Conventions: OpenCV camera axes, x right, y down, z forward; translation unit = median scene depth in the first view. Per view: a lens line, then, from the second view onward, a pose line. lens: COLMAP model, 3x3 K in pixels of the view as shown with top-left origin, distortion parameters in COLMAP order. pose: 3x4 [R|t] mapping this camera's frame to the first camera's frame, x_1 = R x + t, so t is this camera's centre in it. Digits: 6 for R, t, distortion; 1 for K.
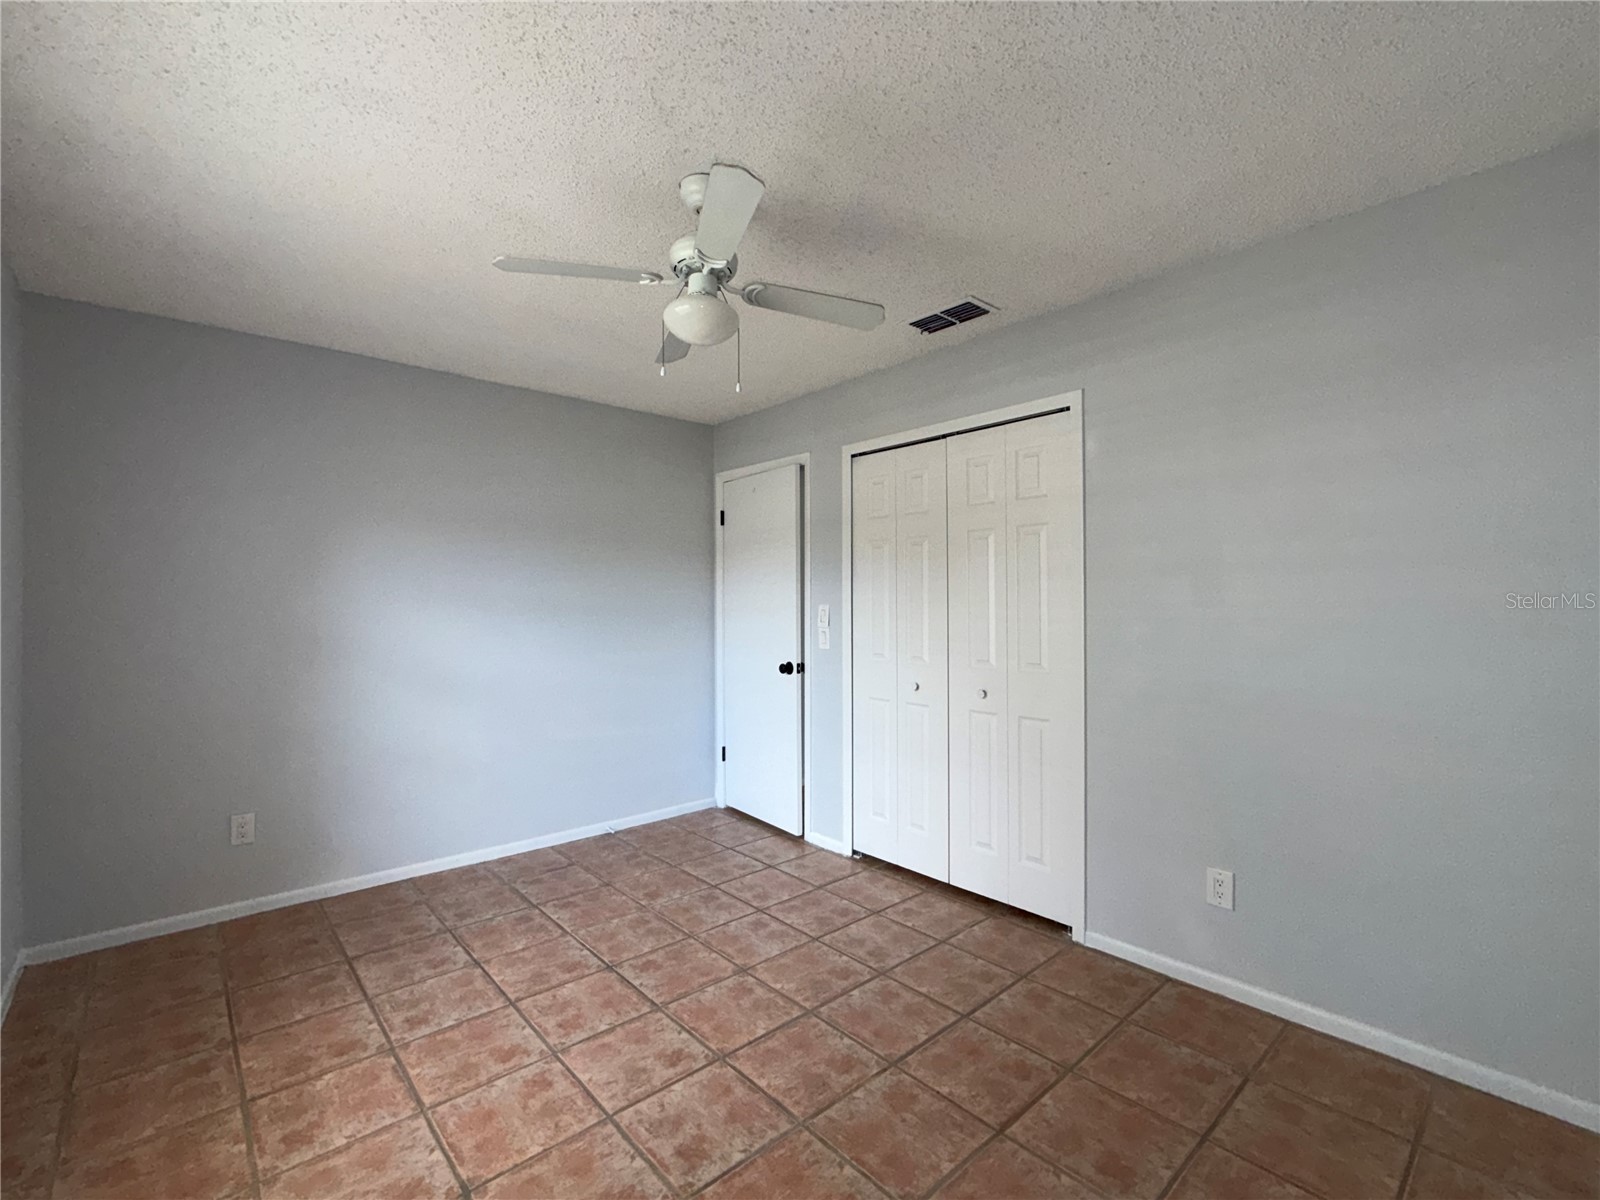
lens RADIAL K [[705.3, 0, 797.1], [0, 705.3, 595.5], [0, 0, 1]] dist [0.008891, -0.000555]
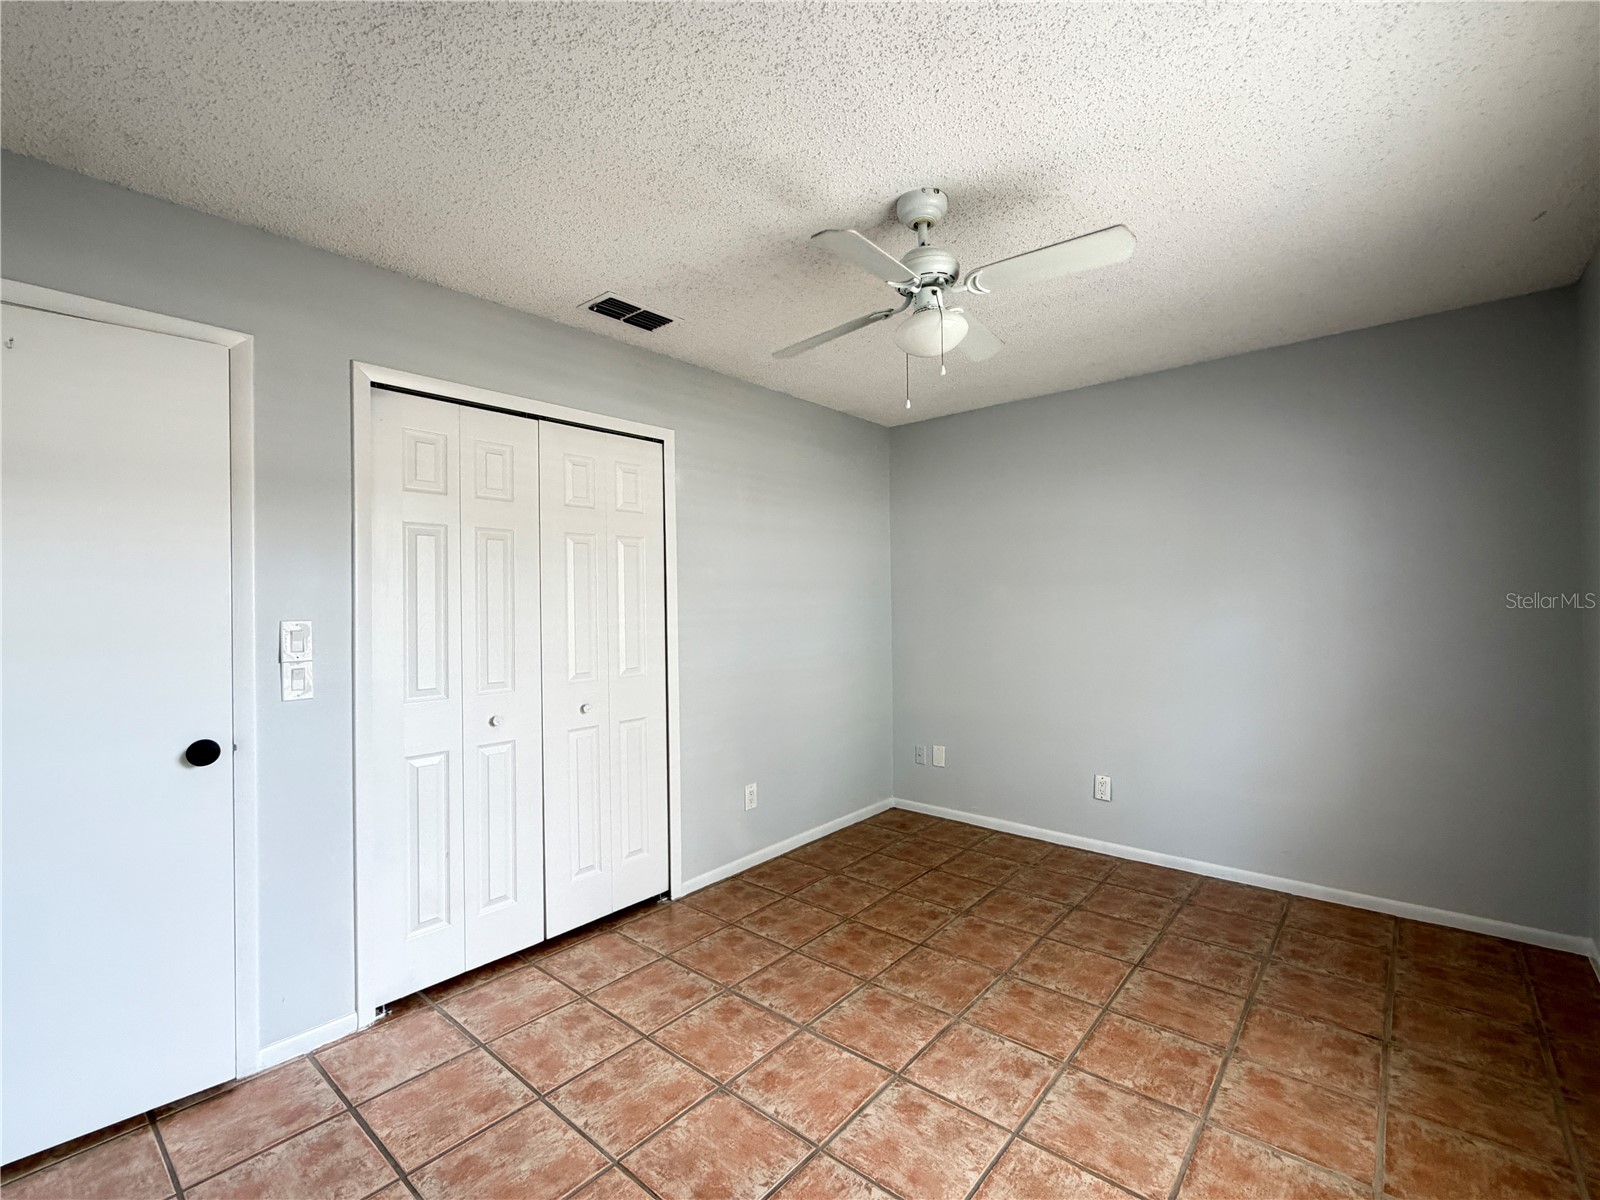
lens RADIAL K [[705.3, 0, 803.6], [0, 705.3, 593.6], [0, 0, 1]] dist [0.008891, -0.000555]
pose [[-0.131880, 0.019697, 0.991070, -0.936977], [0.002391, 0.999806, -0.019553, 0.006782], [-0.991263, -0.000209, -0.131901, 1.098734]]
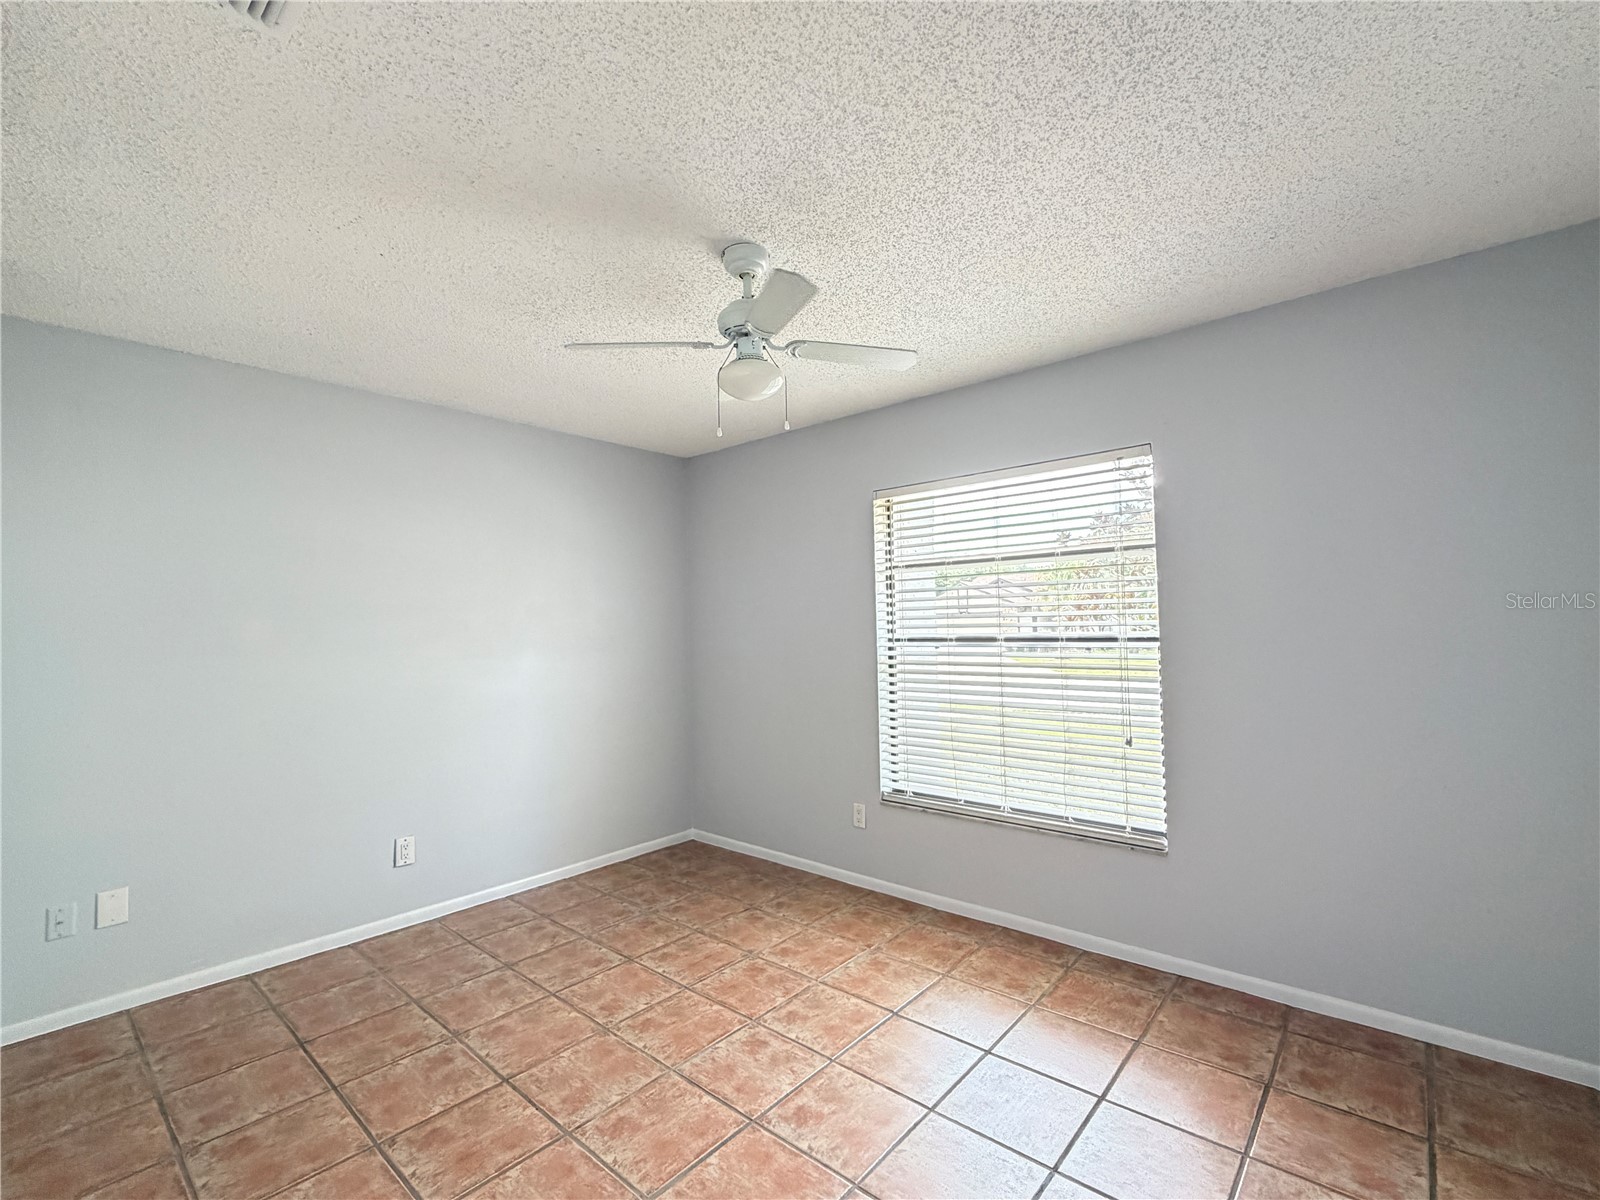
lens RADIAL K [[705.3, 0, 794.6], [0, 705.3, 591.8], [0, 0, 1]] dist [0.008891, -0.000555]
pose [[-0.993133, 0.015960, -0.115895, -0.056627], [0.024098, 0.997314, -0.069161, 0.017272], [0.114480, -0.071479, -0.990851, 1.735979]]
